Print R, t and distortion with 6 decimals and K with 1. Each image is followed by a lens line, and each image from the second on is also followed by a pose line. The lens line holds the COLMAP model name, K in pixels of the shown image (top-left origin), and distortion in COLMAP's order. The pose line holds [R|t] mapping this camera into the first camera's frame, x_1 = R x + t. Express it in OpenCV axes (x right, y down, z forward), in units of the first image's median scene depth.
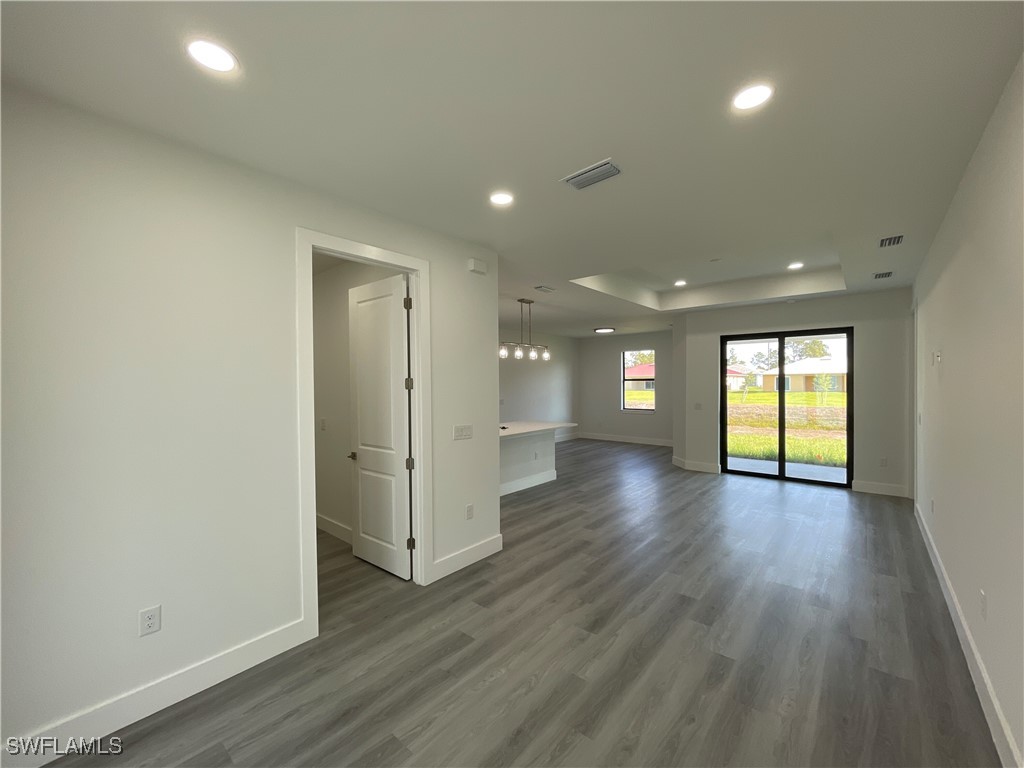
lens RADIAL K [[412.1, 0, 507.7], [0, 412.1, 388.2], [0, 0, 1]] dist [0.000875, -0.000339]
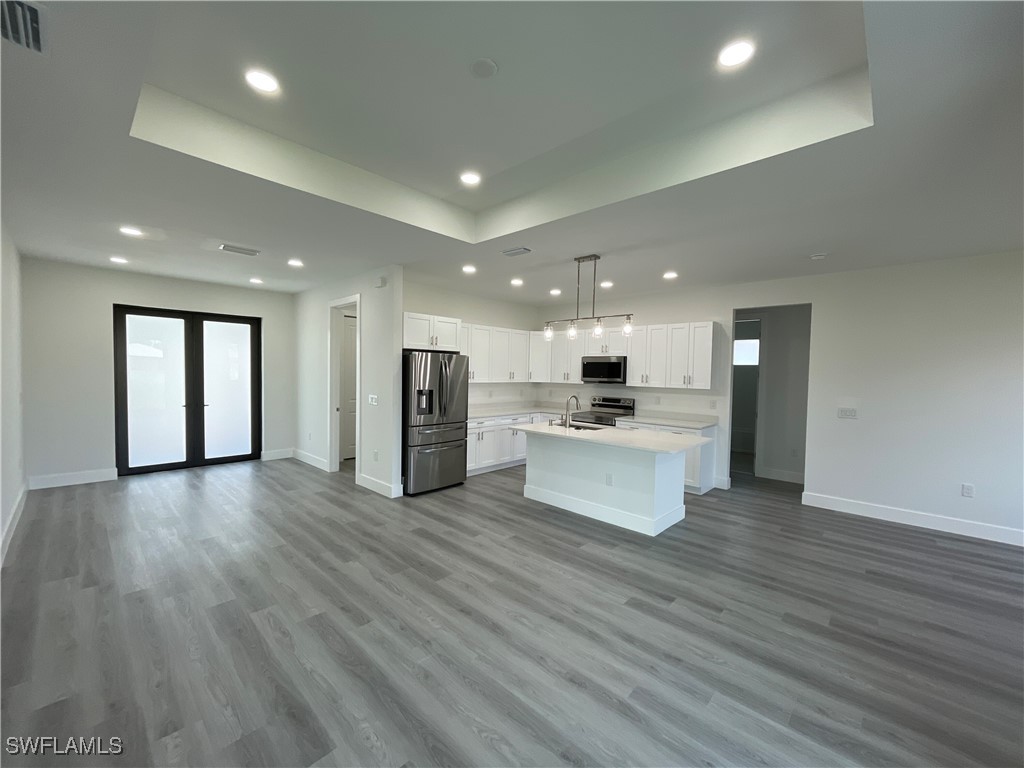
lens RADIAL K [[412.1, 0, 504.0], [0, 412.1, 386.3], [0, 0, 1]] dist [0.000875, -0.000339]
pose [[-0.048956, 0.042925, -0.997878, 0.924283], [-0.033147, 0.998456, 0.044576, -0.017280], [0.998251, 0.035259, -0.047458, 1.053447]]
